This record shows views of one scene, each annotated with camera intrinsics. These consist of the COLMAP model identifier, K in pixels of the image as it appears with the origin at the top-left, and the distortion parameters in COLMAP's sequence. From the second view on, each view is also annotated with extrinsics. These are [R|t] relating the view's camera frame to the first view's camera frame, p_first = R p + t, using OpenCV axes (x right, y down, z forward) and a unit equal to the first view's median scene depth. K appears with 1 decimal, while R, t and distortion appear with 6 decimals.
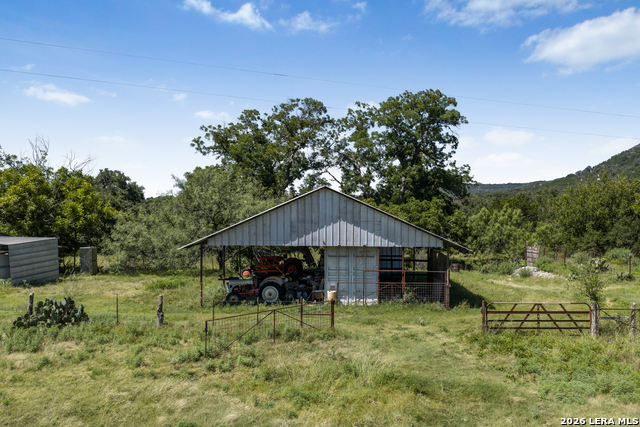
lens RADIAL K [[519.8, 0, 320.0], [0, 519.8, 210.2], [0, 0, 1]] dist [-0.010913, -0.002406]
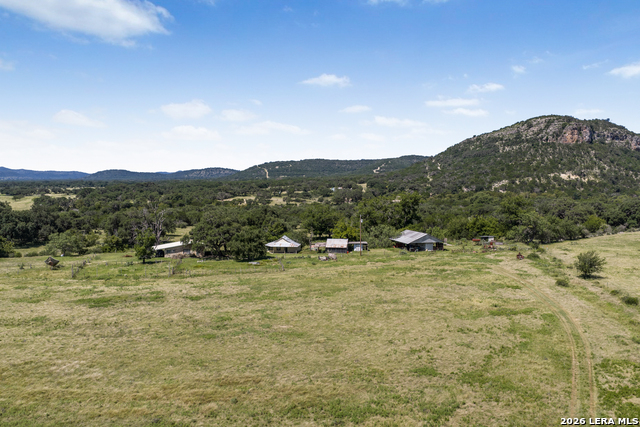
lens RADIAL K [[519.8, 0, 320.0], [0, 519.8, 213.6], [0, 0, 1]] dist [-0.010913, -0.002406]
pose [[0.960555, -0.015733, 0.277646, -3.768186], [-0.003548, 0.997624, 0.068808, -0.903445], [-0.278069, -0.067079, 0.958216, -5.960149]]
